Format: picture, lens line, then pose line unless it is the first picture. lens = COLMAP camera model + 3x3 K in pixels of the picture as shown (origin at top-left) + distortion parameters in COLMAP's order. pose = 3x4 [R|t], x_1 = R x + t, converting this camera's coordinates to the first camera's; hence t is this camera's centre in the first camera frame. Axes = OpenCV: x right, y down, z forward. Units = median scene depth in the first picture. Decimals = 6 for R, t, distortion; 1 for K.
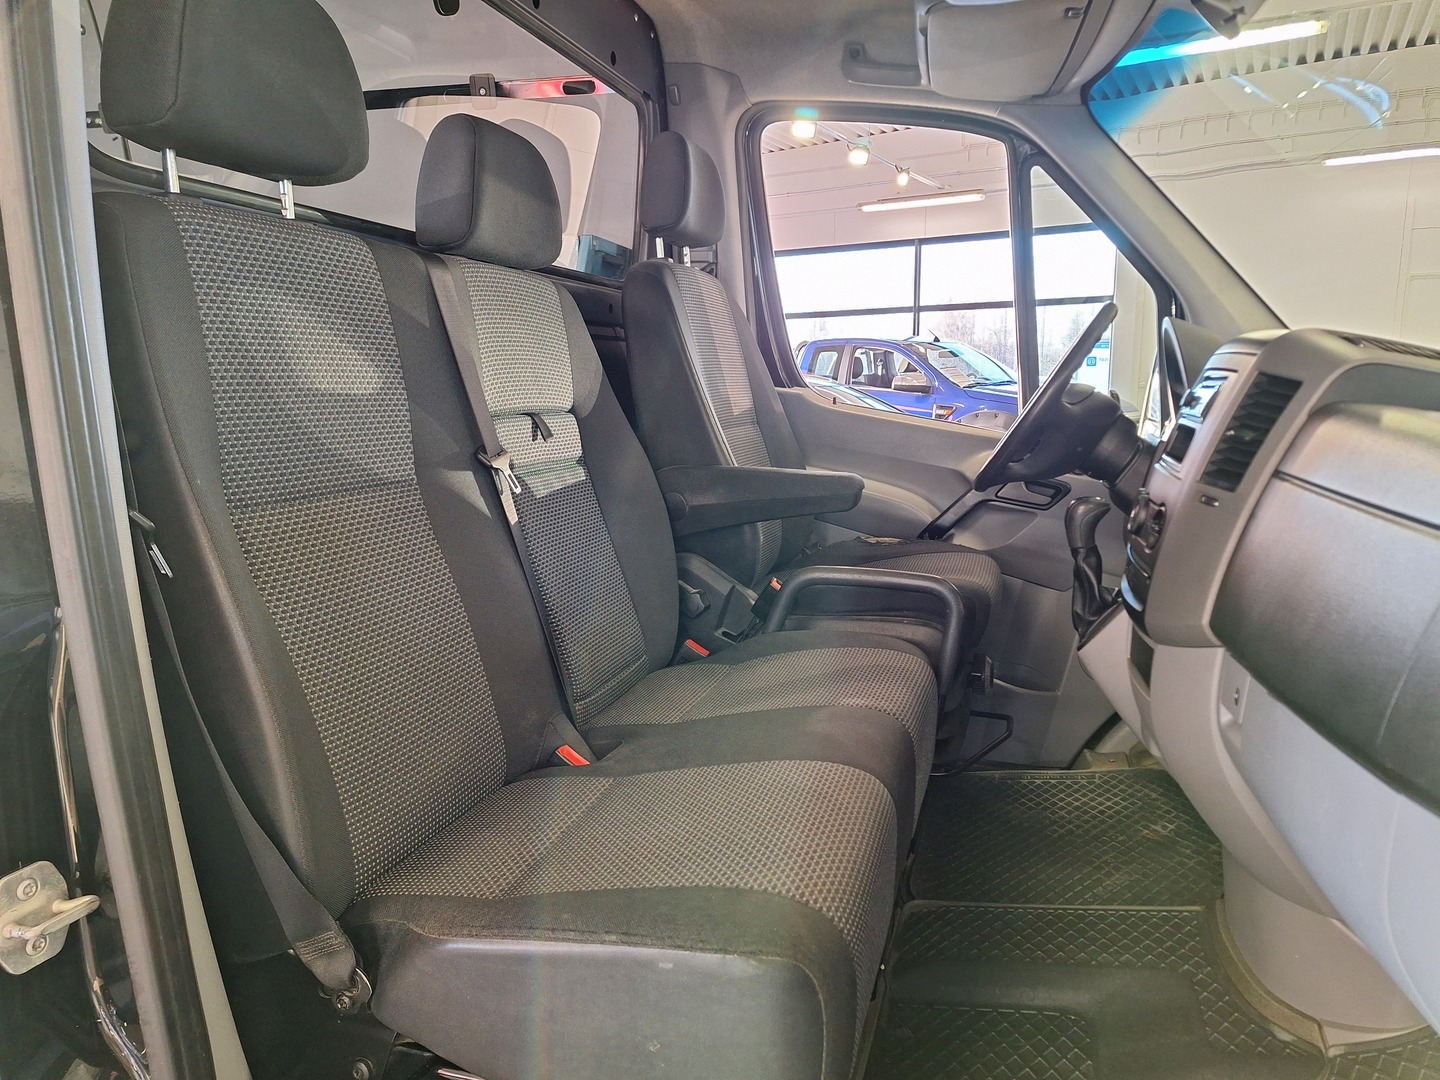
lens RADIAL K [[969.2, 0, 725.7], [0, 969.2, 559.7], [0, 0, 1]] dist [0.137035, -0.176584]
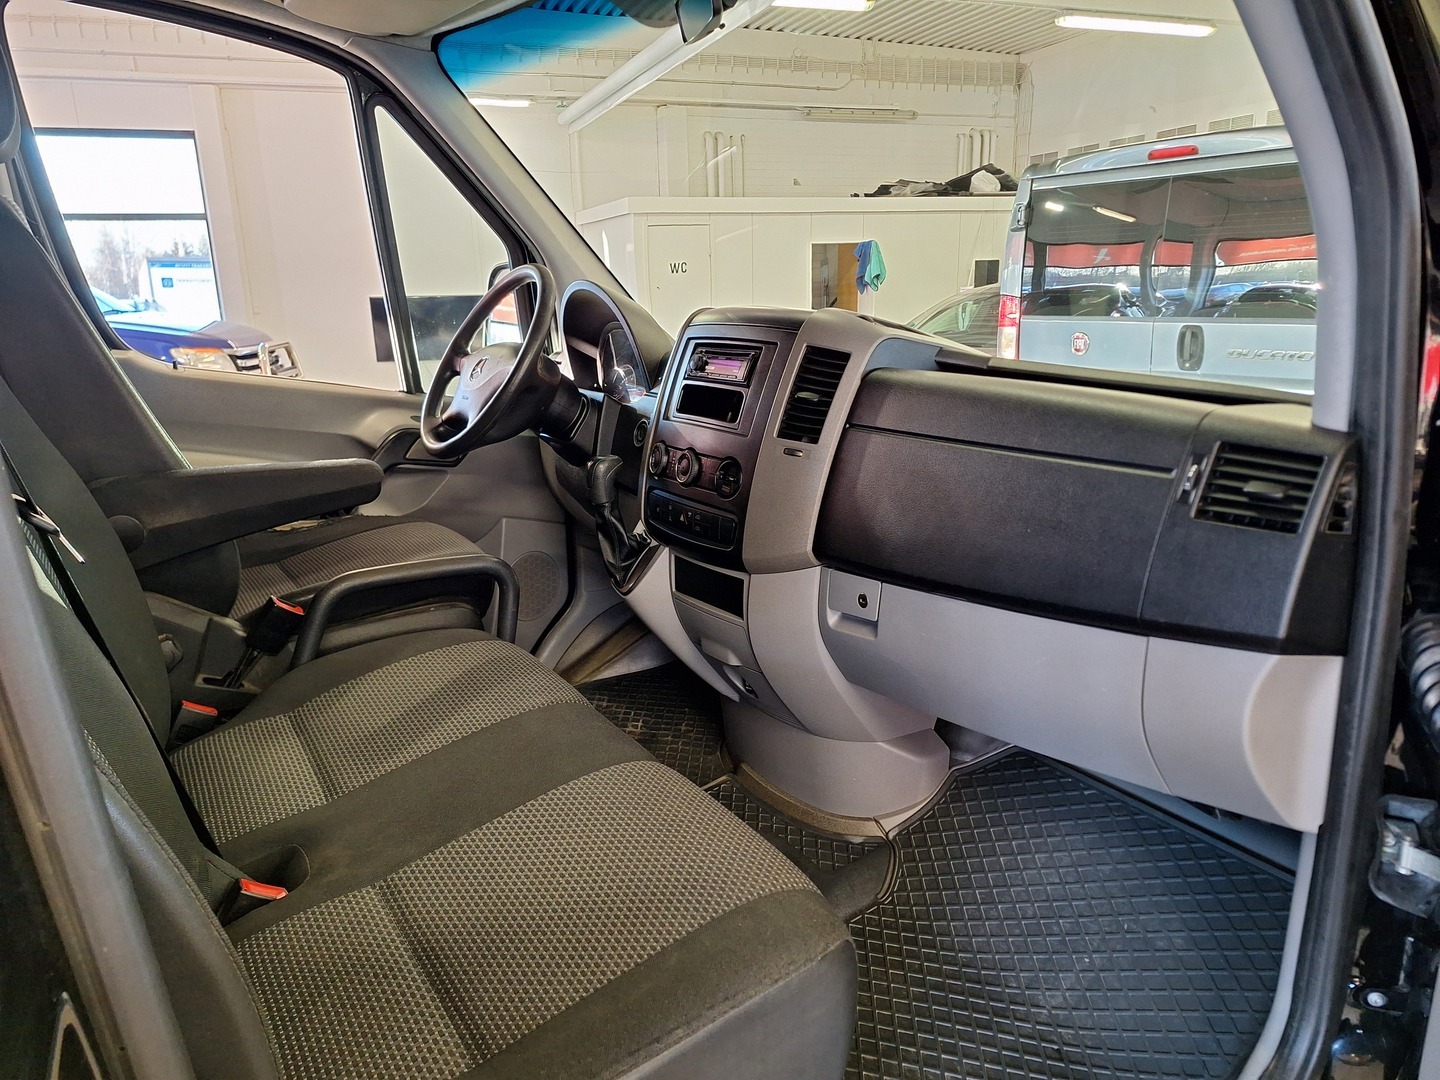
lens RADIAL K [[969.2, 0, 725.7], [0, 969.2, 559.7], [0, 0, 1]] dist [0.137035, -0.176584]
pose [[0.645554, -0.203052, 0.736227, -0.401753], [0.150132, 0.978938, 0.138350, -0.089482], [-0.748812, 0.021219, 0.662442, 0.214411]]
